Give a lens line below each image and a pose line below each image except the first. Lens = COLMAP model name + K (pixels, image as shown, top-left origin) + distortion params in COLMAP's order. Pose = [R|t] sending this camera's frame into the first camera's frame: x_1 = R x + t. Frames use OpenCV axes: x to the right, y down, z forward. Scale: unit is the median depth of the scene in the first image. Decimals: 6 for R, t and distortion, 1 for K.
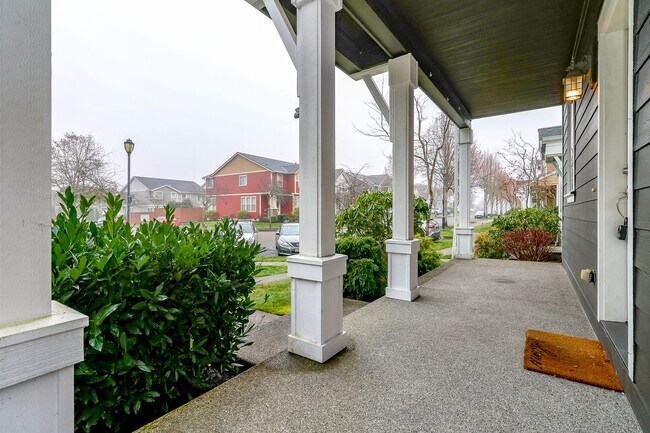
lens RADIAL K [[301.3, 0, 328.5], [0, 301.3, 211.1], [0, 0, 1]] dist [0.003397, 0.001116]
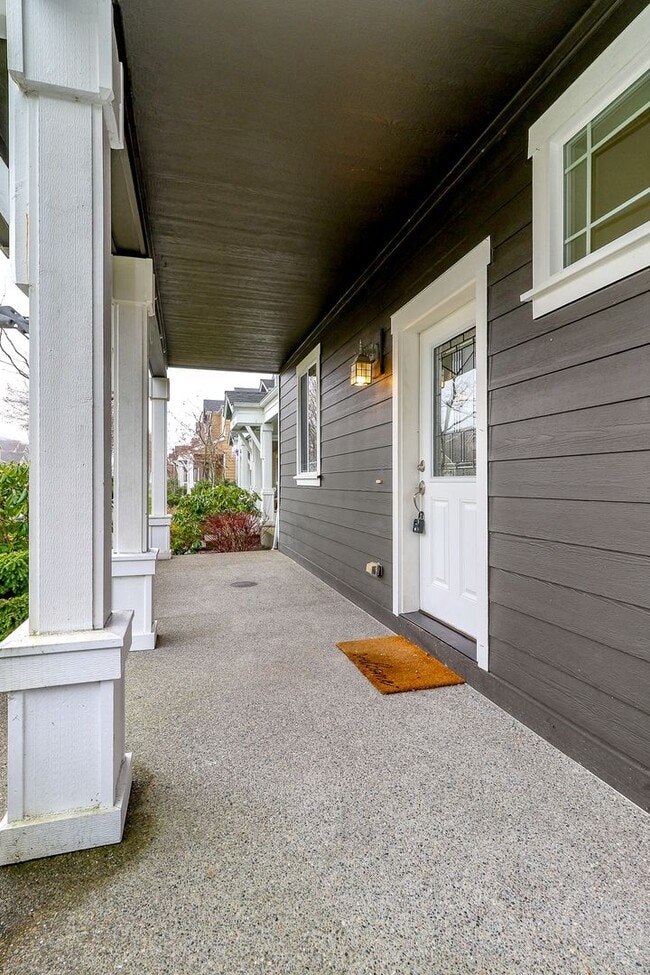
lens RADIAL K [[421.2, 0, 330.9], [0, 421.2, 486.0], [0, 0, 1]] dist [0.000763, 0.000271]
pose [[0.643566, -0.017806, 0.765184, -0.308008], [0.021697, 0.999752, 0.005016, -0.076093], [-0.765083, 0.013374, 0.643792, 0.269192]]
